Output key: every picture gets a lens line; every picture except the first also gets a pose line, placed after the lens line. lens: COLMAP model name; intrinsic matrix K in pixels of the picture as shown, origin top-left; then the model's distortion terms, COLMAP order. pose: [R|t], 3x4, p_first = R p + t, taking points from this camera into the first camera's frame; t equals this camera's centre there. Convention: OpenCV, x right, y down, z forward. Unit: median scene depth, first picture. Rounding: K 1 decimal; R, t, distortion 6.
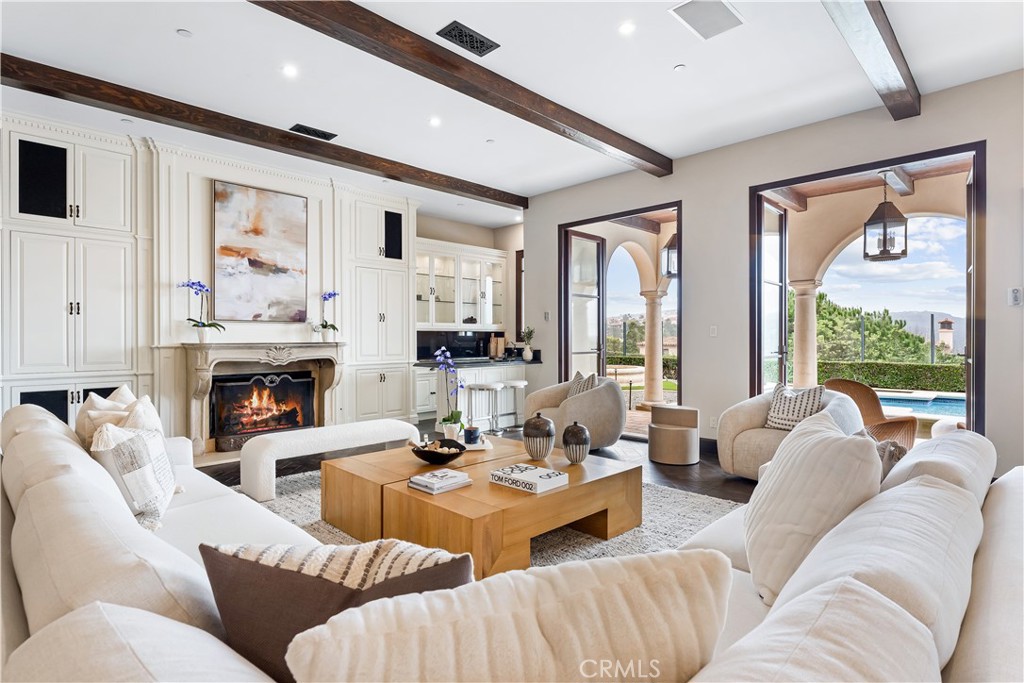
lens RADIAL K [[543.2, 0, 515.1], [0, 543.2, 338.0], [0, 0, 1]] dist [0.002293, -0.000715]
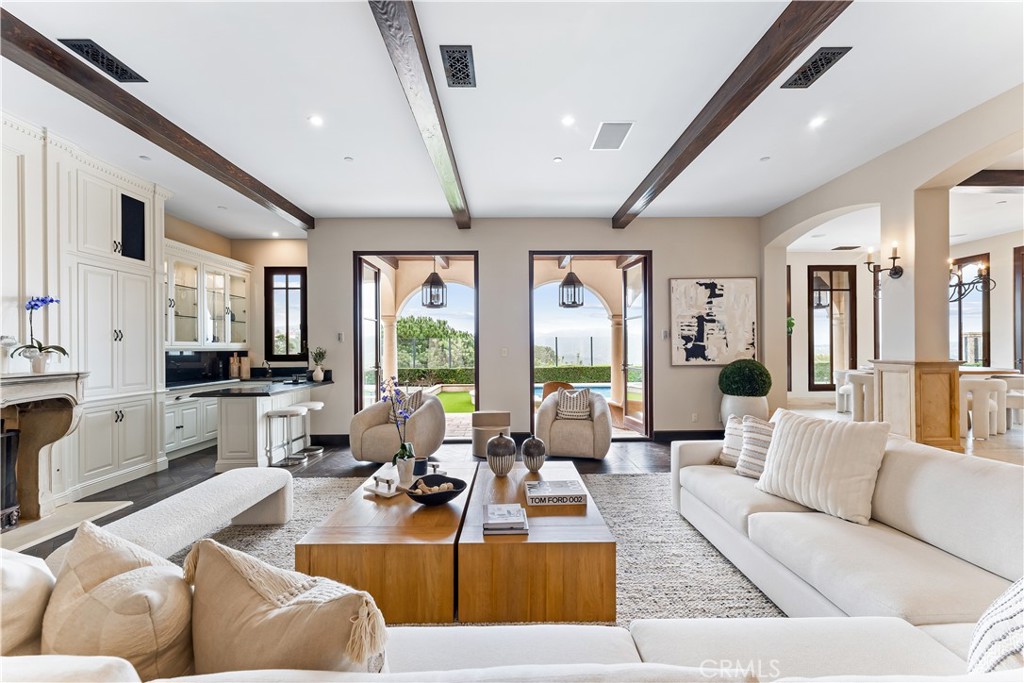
lens RADIAL K [[420.2, 0, 517.6], [0, 420.2, 342.6], [0, 0, 1]] dist [0.002955, -0.000006]
pose [[0.685261, 0.005725, 0.728275, -0.288469], [0.005301, 0.999903, -0.012848, -0.017315], [-0.728278, 0.012665, 0.685165, 0.202088]]
